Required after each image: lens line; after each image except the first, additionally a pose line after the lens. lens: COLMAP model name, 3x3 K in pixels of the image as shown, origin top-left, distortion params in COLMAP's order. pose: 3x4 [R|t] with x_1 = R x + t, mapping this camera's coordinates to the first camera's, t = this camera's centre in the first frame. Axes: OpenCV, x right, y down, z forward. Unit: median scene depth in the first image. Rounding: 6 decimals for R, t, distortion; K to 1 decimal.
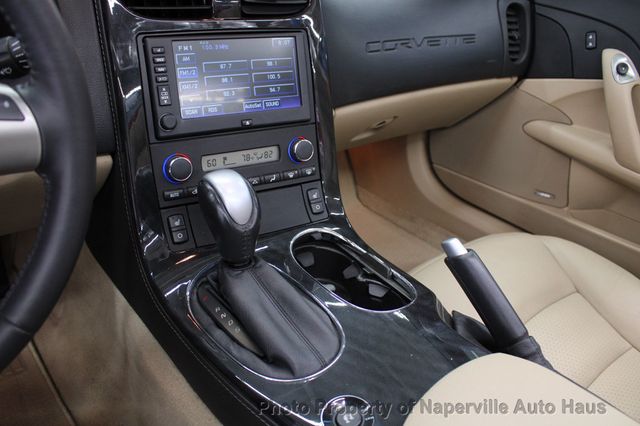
lens RADIAL K [[542.6, 0, 320.0], [0, 542.6, 213.0], [0, 0, 1]] dist [-0.156231, 0.133243]
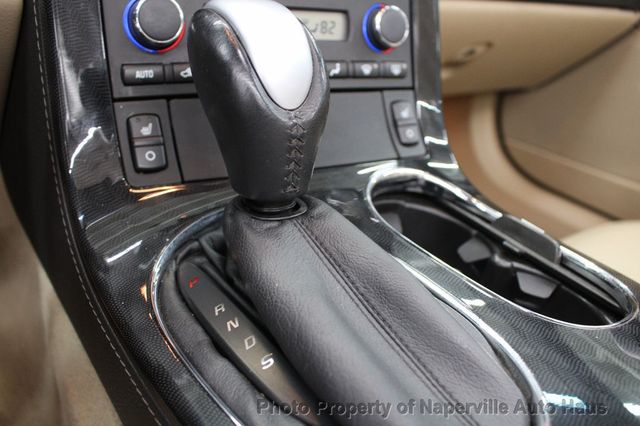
lens RADIAL K [[542.6, 0, 320.0], [0, 542.6, 213.0], [0, 0, 1]] dist [-0.156231, 0.133243]
pose [[0.999056, 0.041257, -0.013610, -0.097701], [-0.041516, 0.998951, -0.019321, 0.097469], [0.012798, 0.019868, 0.999721, 0.517052]]
